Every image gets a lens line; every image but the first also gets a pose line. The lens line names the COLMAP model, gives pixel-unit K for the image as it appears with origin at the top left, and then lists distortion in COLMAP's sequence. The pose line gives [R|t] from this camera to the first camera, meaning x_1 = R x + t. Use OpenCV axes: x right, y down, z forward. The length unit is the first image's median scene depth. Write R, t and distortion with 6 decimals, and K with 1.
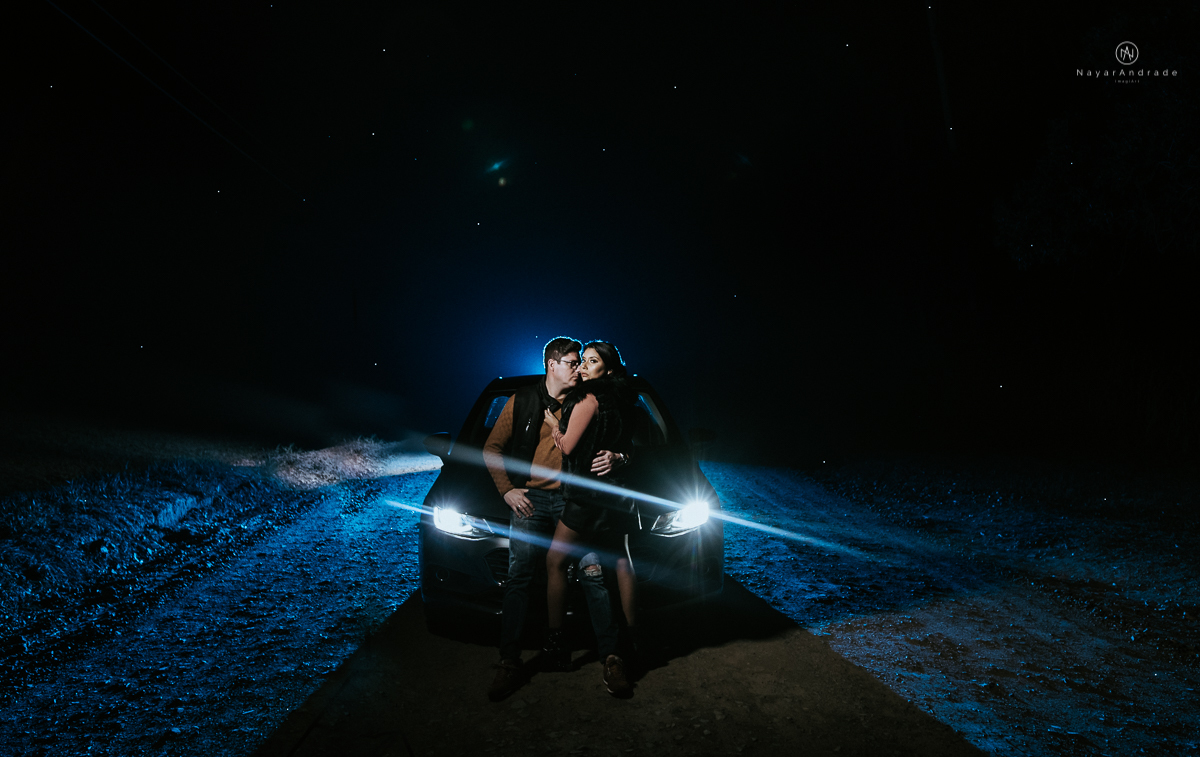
lens RADIAL K [[1136.8, 0, 610.0], [0, 1136.8, 333.6], [0, 0, 1]] dist [-0.042027, 0.003175]
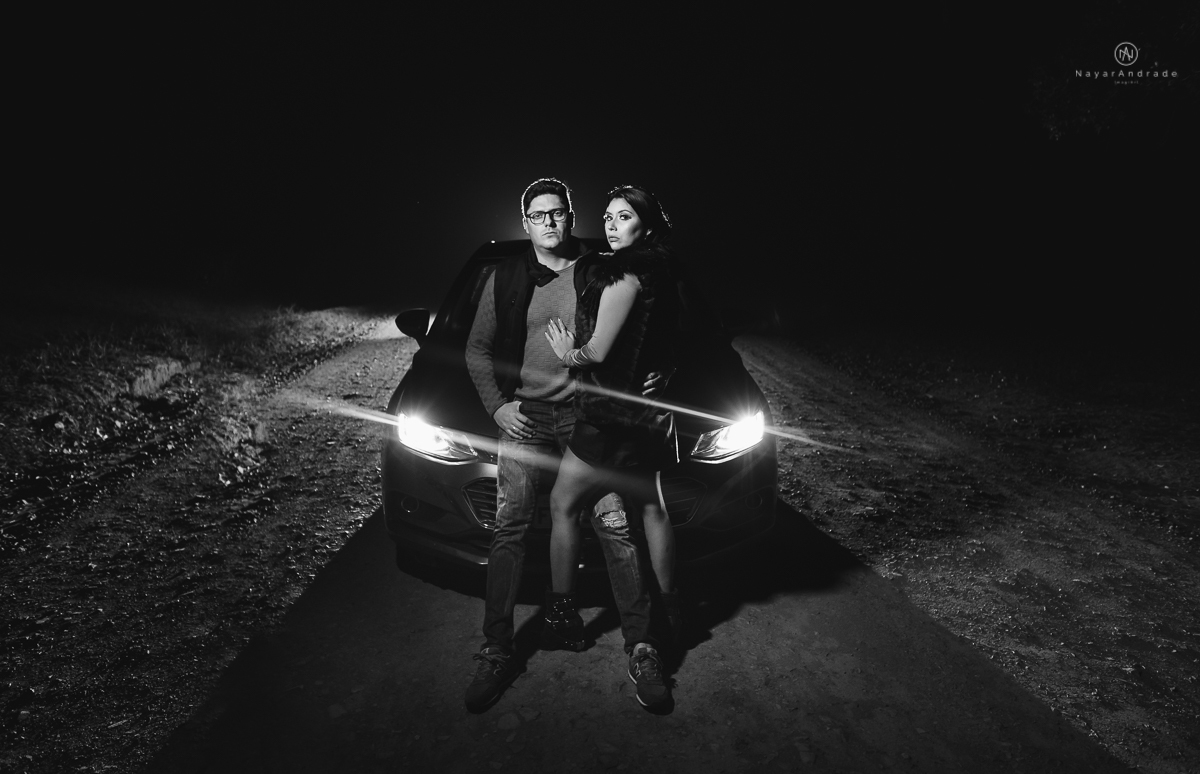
lens RADIAL K [[980.7, 0, 585.0], [0, 980.7, 397.4], [0, 0, 1]] dist [-0.052799, 0.061378]
pose [[0.999722, 0.022066, -0.008351, -0.020292], [-0.020051, 0.981147, 0.192221, 0.011660], [0.012435, -0.192000, 0.981316, 0.274426]]
